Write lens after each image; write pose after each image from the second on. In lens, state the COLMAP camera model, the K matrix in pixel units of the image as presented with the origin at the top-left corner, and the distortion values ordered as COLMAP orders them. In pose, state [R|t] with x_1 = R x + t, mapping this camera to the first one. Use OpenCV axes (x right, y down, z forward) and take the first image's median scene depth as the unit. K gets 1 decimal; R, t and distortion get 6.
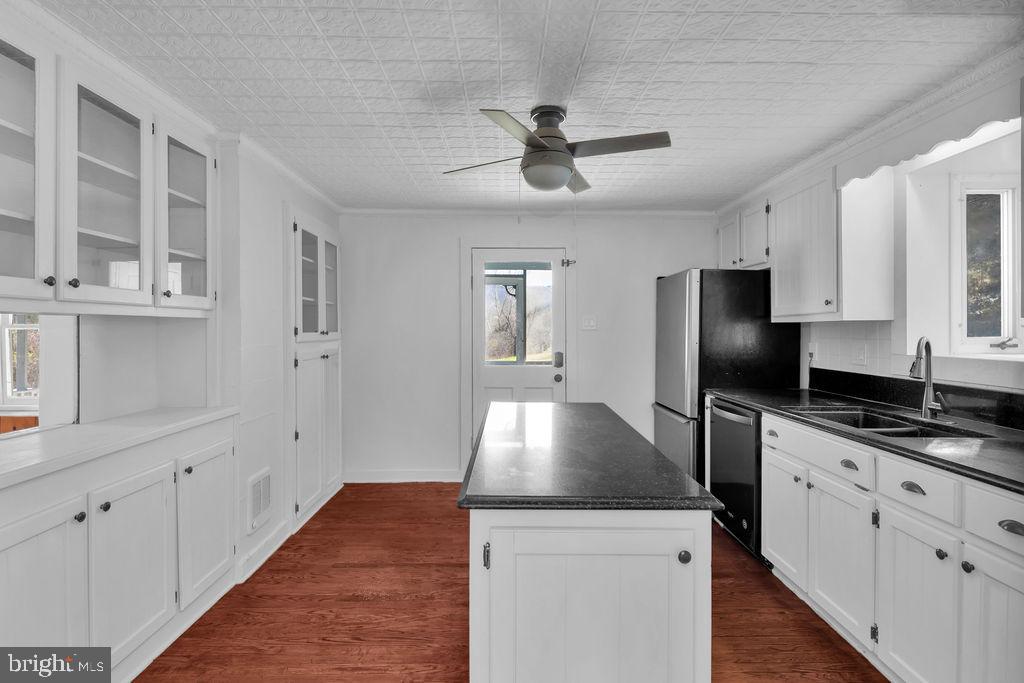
lens RADIAL K [[495.6, 0, 512.3], [0, 495.6, 330.4], [0, 0, 1]] dist [0.000266, -0.000285]
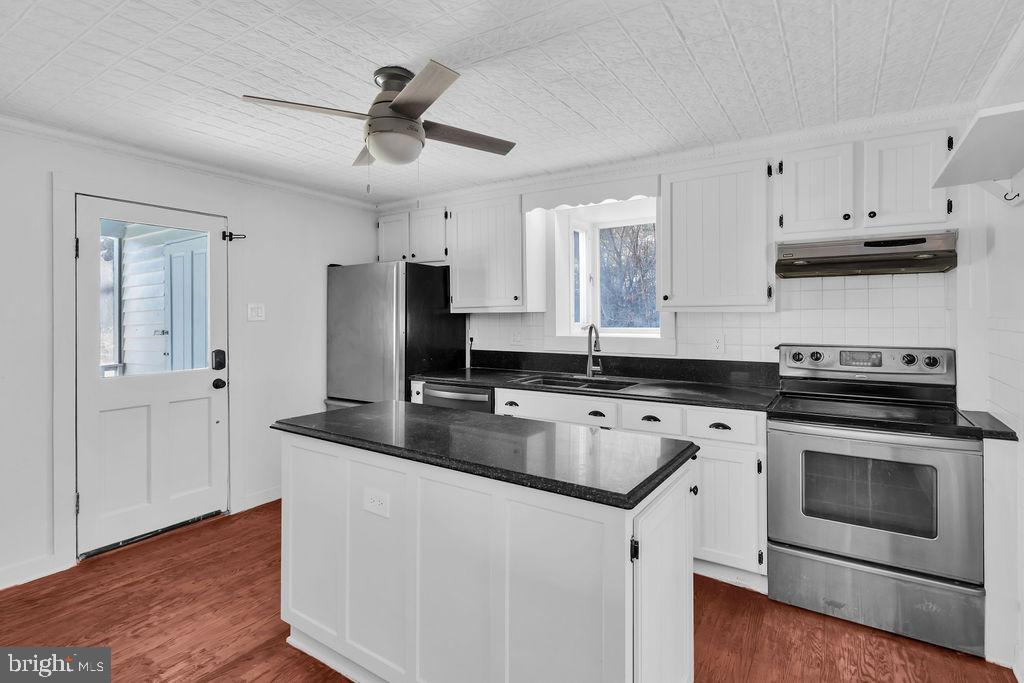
lens RADIAL K [[501.1, 0, 513.0], [0, 501.1, 316.6], [0, 0, 1]] dist [0.016791, 0.000123]
pose [[0.562202, -0.003073, 0.826994, -0.369909], [0.007059, 0.999974, -0.001083, -0.005466], [-0.826970, 0.006447, 0.562210, 0.217968]]
